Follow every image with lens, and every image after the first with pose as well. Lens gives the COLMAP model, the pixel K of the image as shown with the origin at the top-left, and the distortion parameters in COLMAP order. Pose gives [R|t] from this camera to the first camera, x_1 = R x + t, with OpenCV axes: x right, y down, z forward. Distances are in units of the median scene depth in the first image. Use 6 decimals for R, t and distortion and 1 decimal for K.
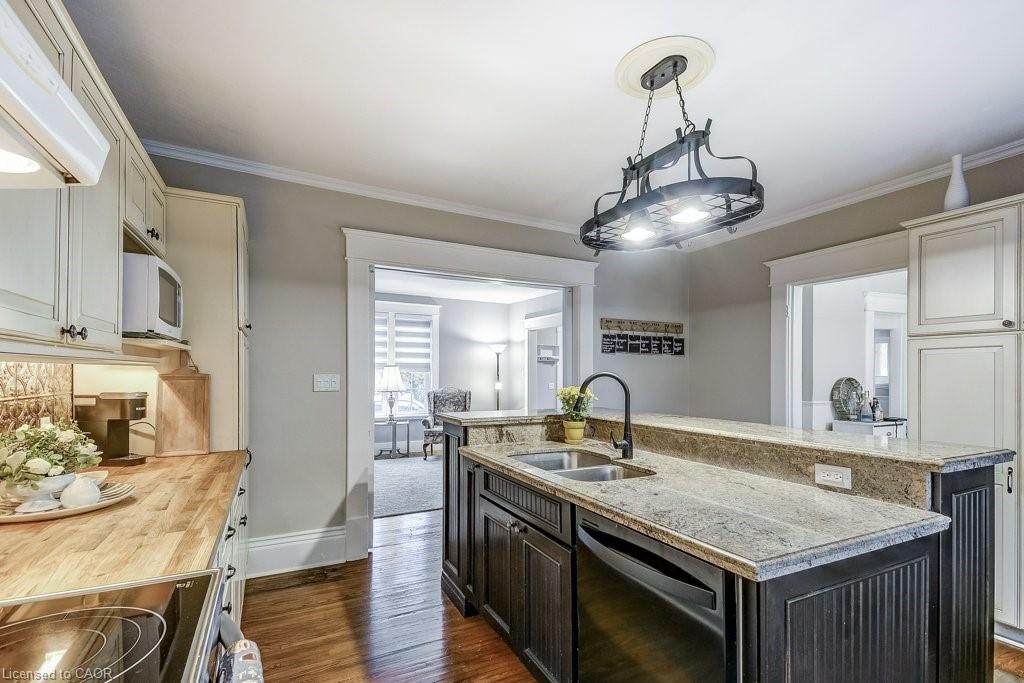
lens RADIAL K [[487.7, 0, 513.8], [0, 487.7, 376.0], [0, 0, 1]] dist [0.034542, -0.001025]
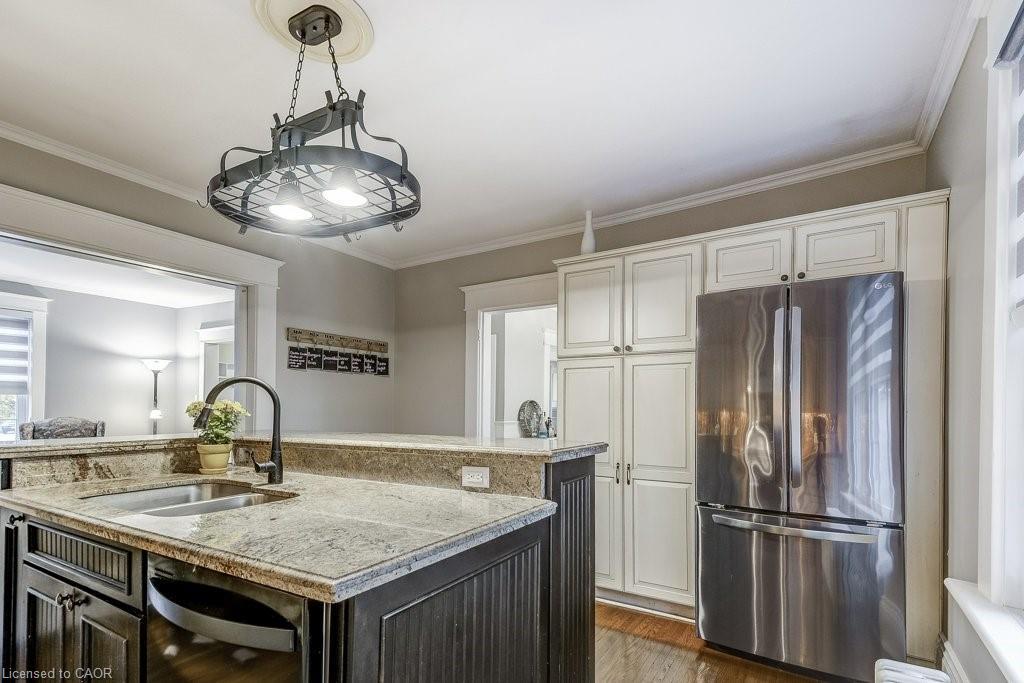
lens RADIAL K [[490.6, 0, 541.8], [0, 490.6, 401.4], [0, 0, 1]] dist [0.088316, -0.042201]
pose [[0.842199, 0.008546, 0.539099, 0.157213], [0.000901, 0.999851, -0.017259, 0.047808], [-0.539166, 0.015022, 0.842066, 0.058062]]
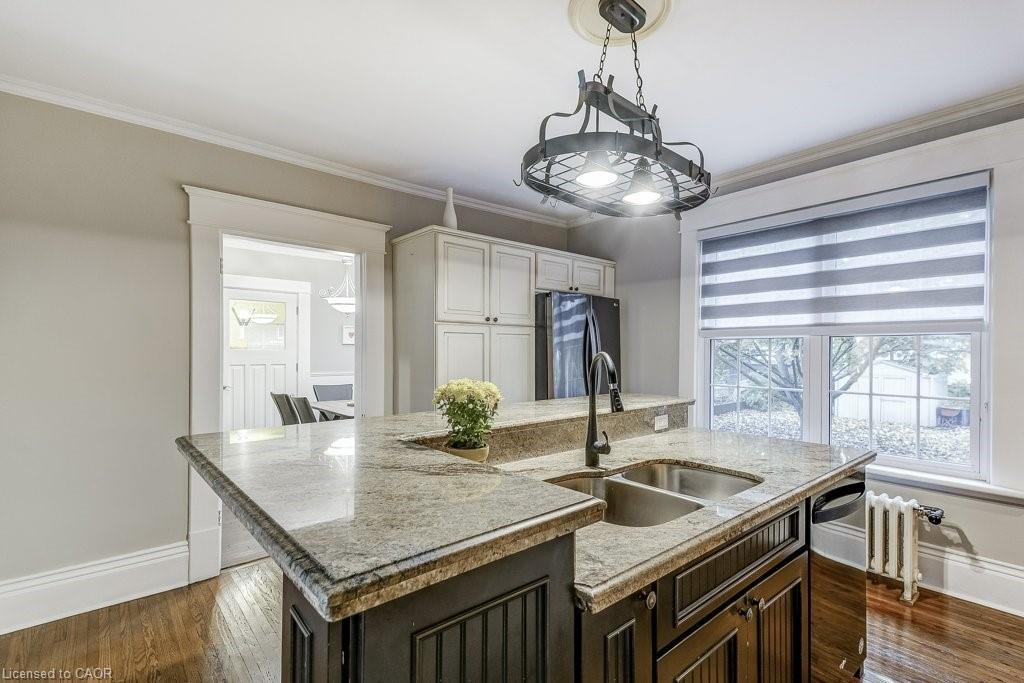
lens RADIAL K [[488.2, 0, 516.2], [0, 488.2, 355.4], [0, 0, 1]] dist [0.021806, -0.000221]
pose [[-0.250620, -0.002454, 0.968082, -0.472811], [0.002757, 0.999991, 0.003249, -0.000805], [-0.968082, 0.003483, -0.250611, 1.297207]]
